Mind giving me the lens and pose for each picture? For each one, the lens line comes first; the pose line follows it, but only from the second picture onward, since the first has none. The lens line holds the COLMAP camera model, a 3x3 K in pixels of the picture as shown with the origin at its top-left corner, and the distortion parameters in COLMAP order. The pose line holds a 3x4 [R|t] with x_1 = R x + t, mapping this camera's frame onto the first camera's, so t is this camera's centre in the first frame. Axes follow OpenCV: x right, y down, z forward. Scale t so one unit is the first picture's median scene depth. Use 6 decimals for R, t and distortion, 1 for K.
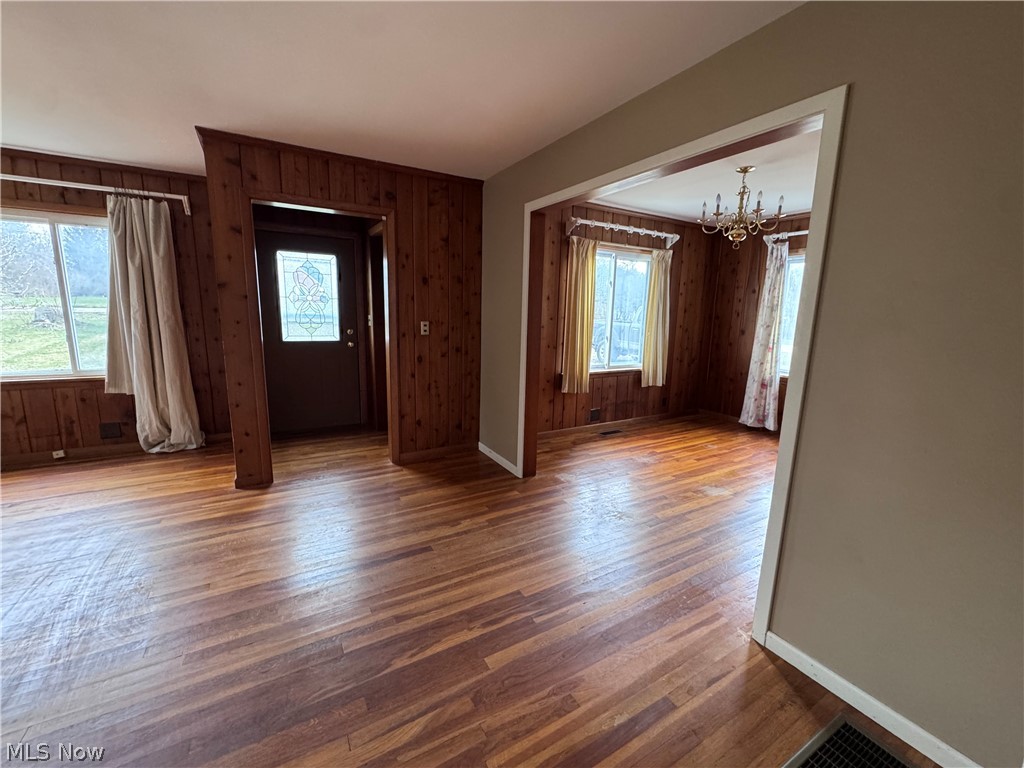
lens RADIAL K [[416.1, 0, 512.0], [0, 416.1, 384.0], [0, 0, 1]] dist [-0.001464, -0.000103]
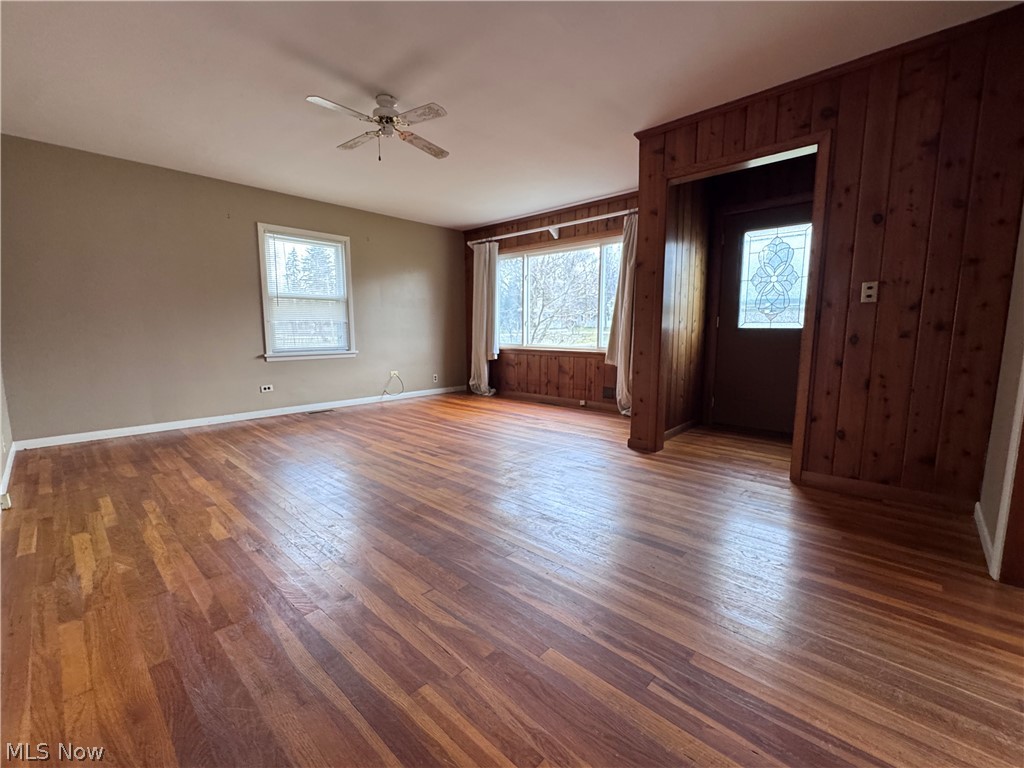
lens RADIAL K [[434.4, 0, 512.0], [0, 434.4, 384.0], [0, 0, 1]] dist [-0.001884, 0.000021]
pose [[0.290950, 0.095640, -0.951946, 0.301638], [-0.159668, 0.985891, 0.050250, 0.066297], [0.943321, 0.137375, 0.302116, 0.288747]]
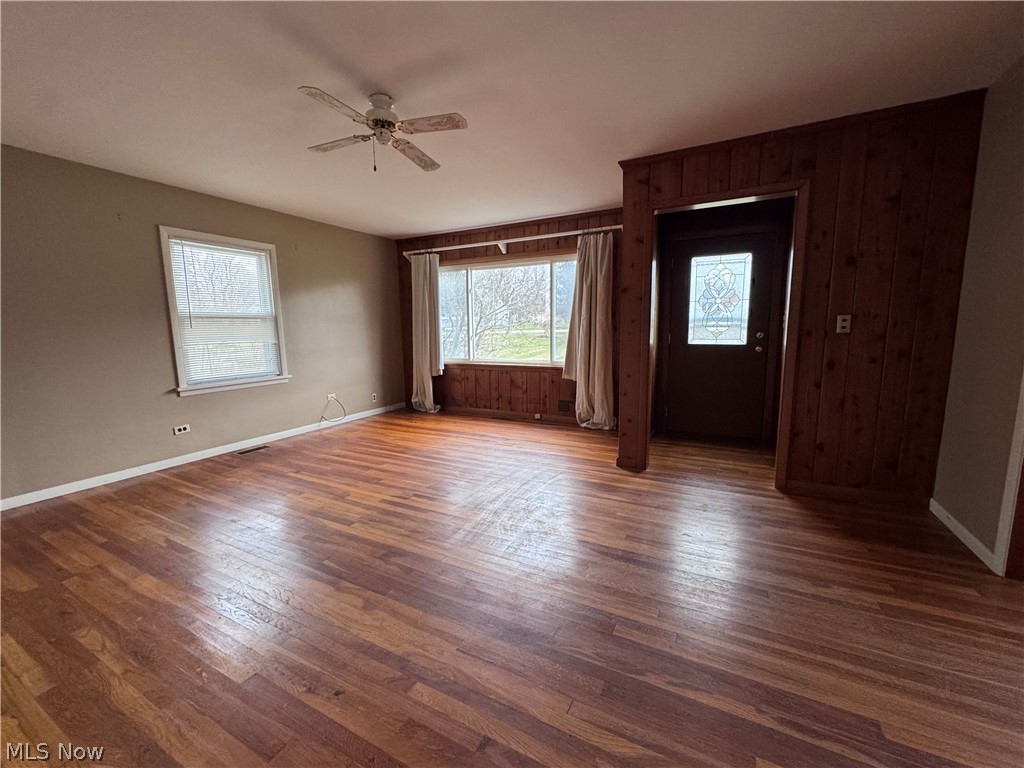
lens RADIAL K [[416.1, 0, 512.0], [0, 416.1, 384.0], [0, 0, 1]] dist [-0.001464, -0.000103]
pose [[0.532107, 0.083575, -0.842542, 0.119283], [-0.119667, 0.992550, 0.022879, 0.029891], [0.838178, 0.088650, 0.538144, 0.100653]]
